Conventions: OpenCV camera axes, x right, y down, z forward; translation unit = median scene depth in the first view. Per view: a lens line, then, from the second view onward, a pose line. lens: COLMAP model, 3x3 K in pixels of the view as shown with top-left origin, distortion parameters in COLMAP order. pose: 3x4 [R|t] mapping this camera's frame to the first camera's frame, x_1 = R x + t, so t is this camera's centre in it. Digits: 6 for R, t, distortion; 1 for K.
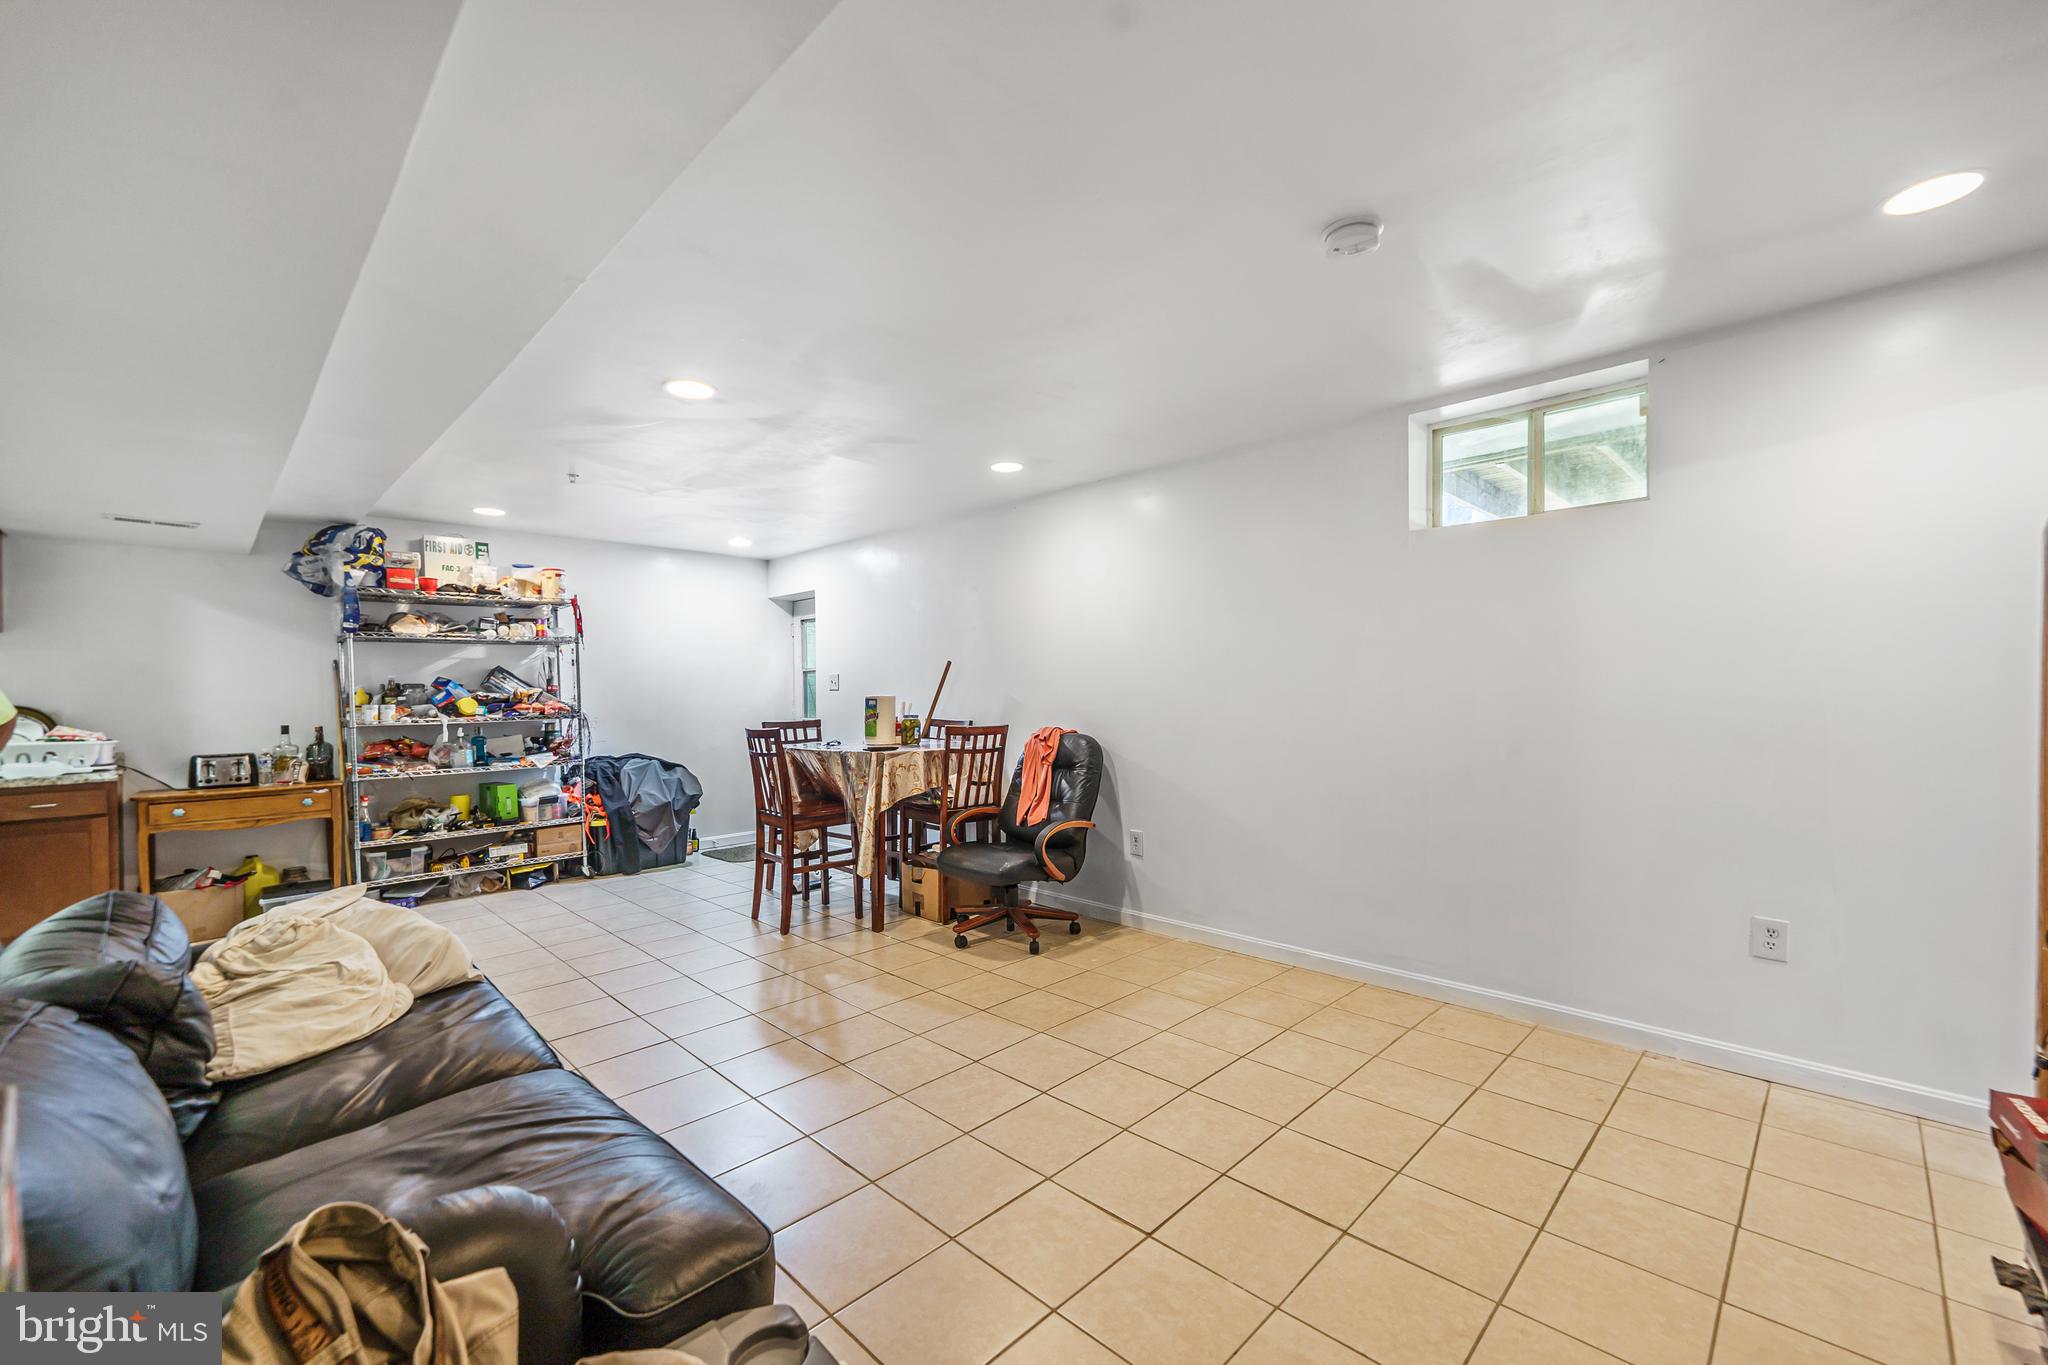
lens RADIAL K [[821.6, 0, 1034.2], [0, 821.6, 706.0], [0, 0, 1]] dist [0.001310, 0.000132]
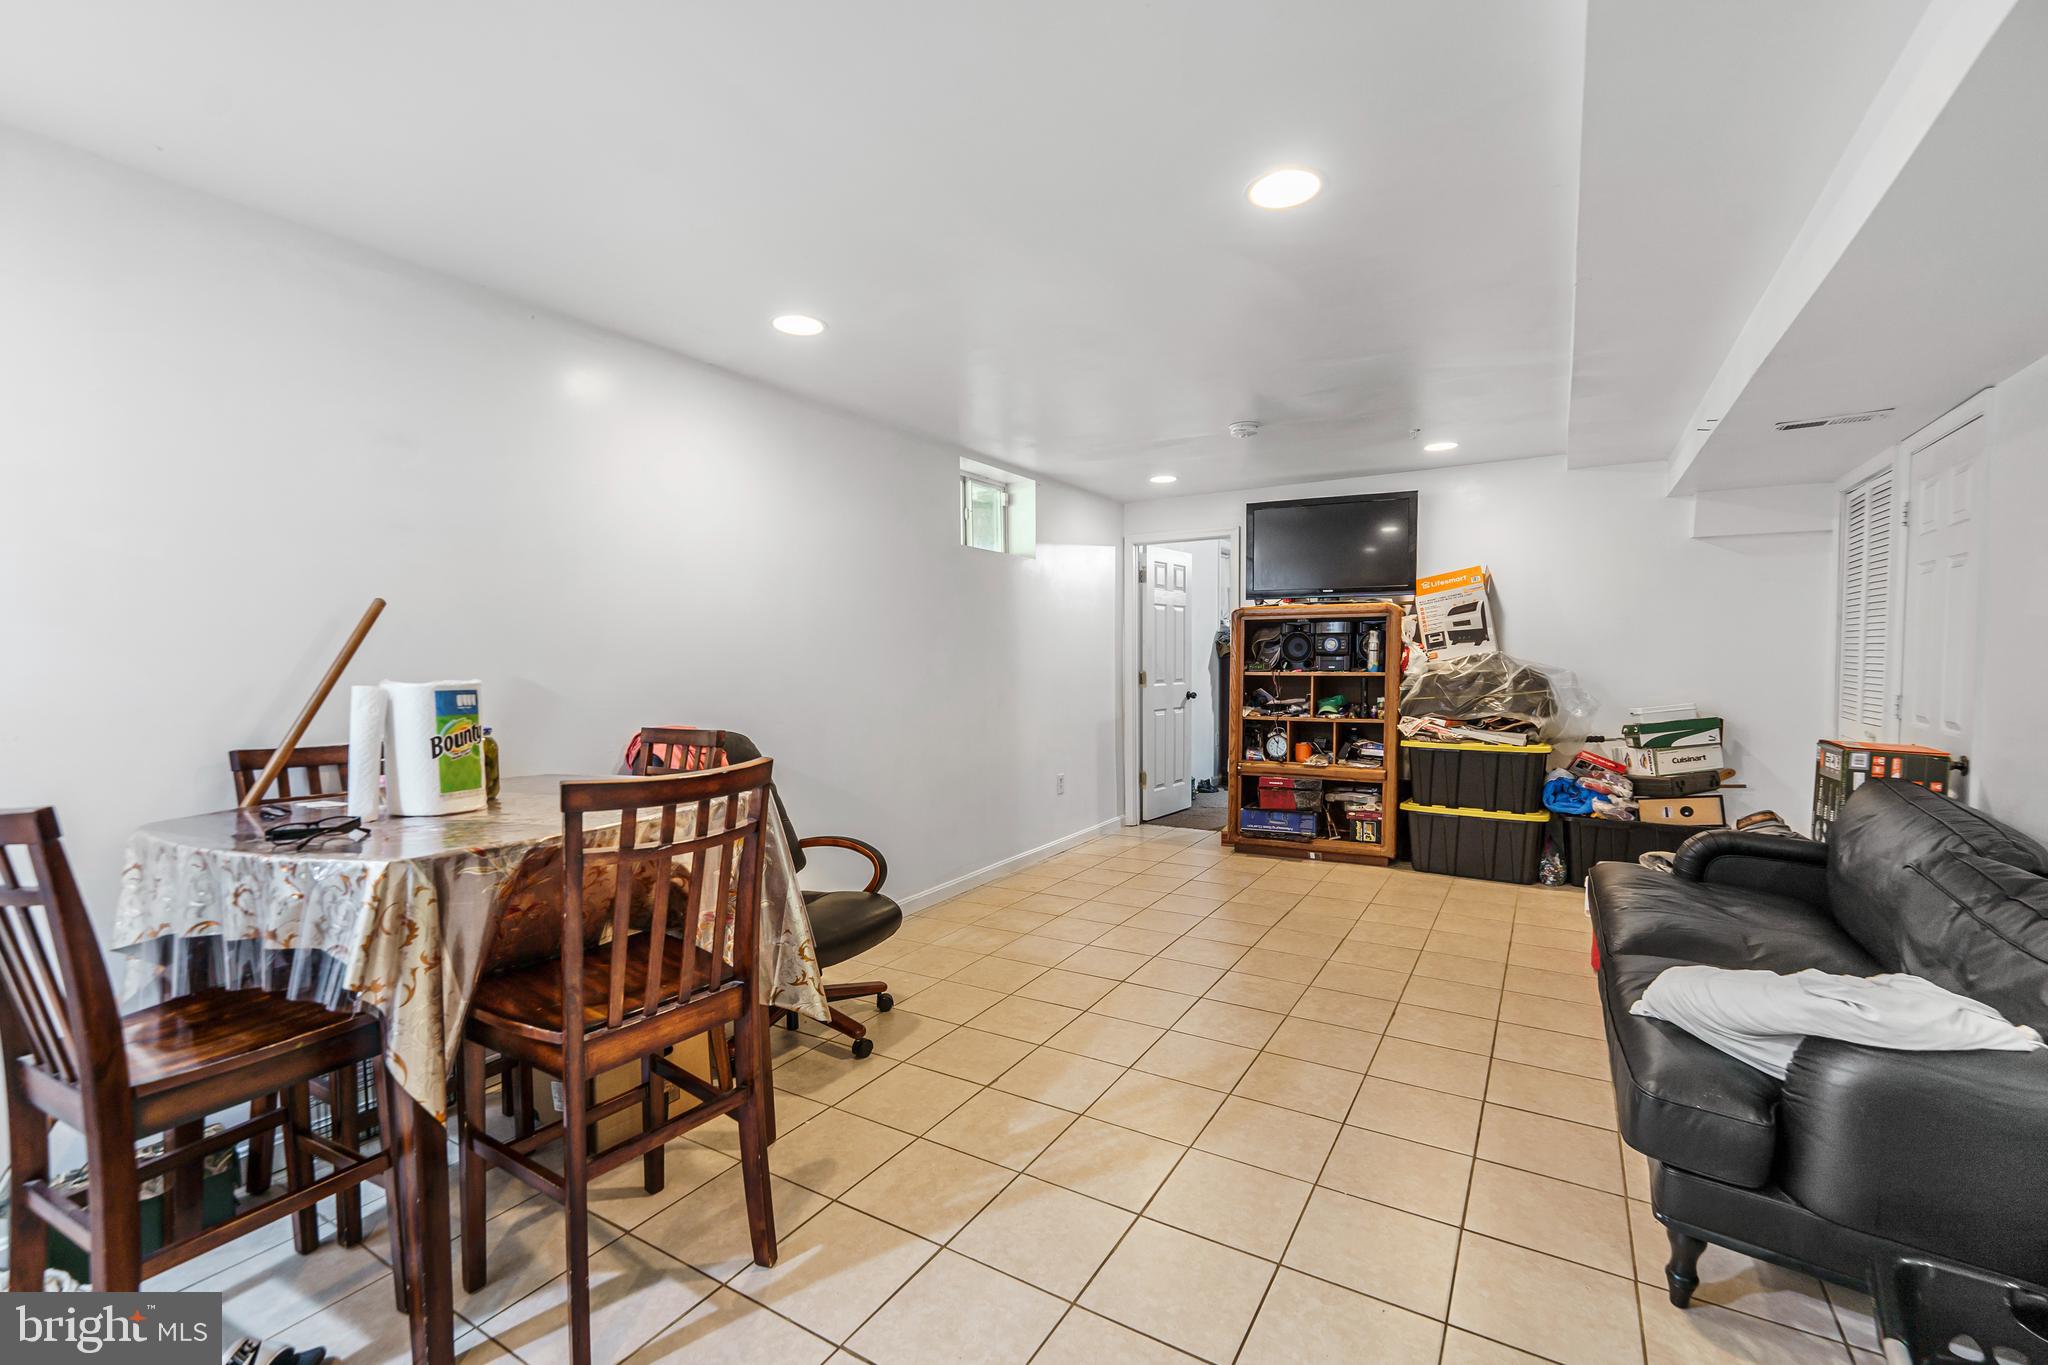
lens RADIAL K [[869.6, 0, 1017.6], [0, 869.6, 702.8], [0, 0, 1]] dist [-0.013477, -0.000336]
pose [[-0.223656, -0.035948, 0.974005, -0.626441], [0.035082, 0.998375, 0.044903, -0.011480], [-0.974037, 0.044213, -0.222031, 0.818826]]
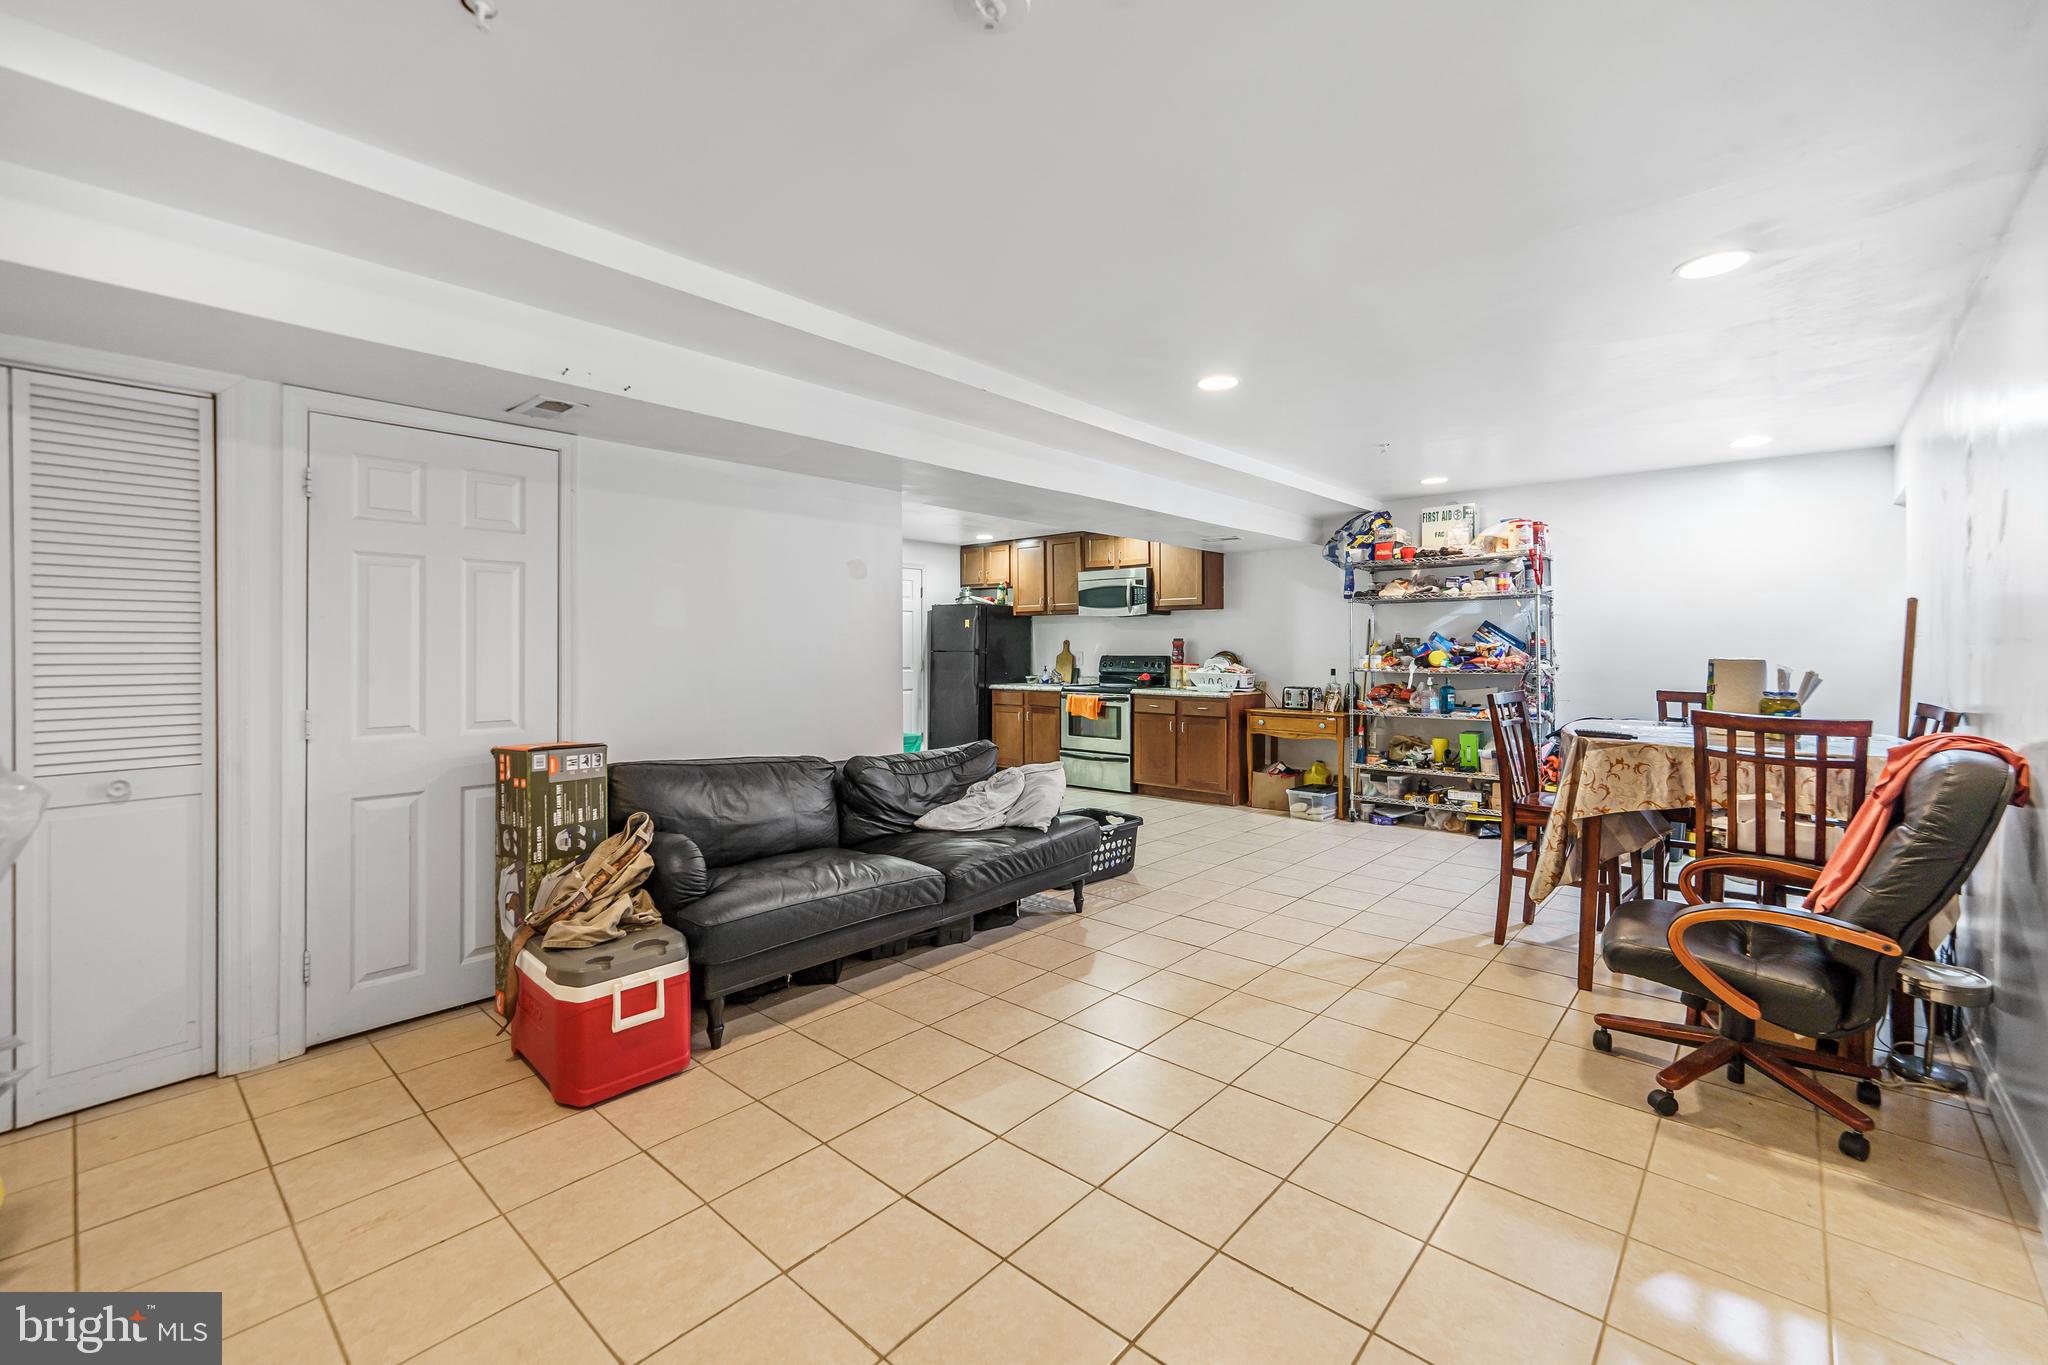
lens RADIAL K [[848.7, 0, 1028.4], [0, 848.7, 651.1], [0, 0, 1]] dist [-0.000025, 0.000118]
pose [[0.058635, 0.018573, -0.998107, 0.439777], [-0.022177, 0.999604, 0.017298, -0.017650], [0.998033, 0.021121, 0.059023, 0.402365]]
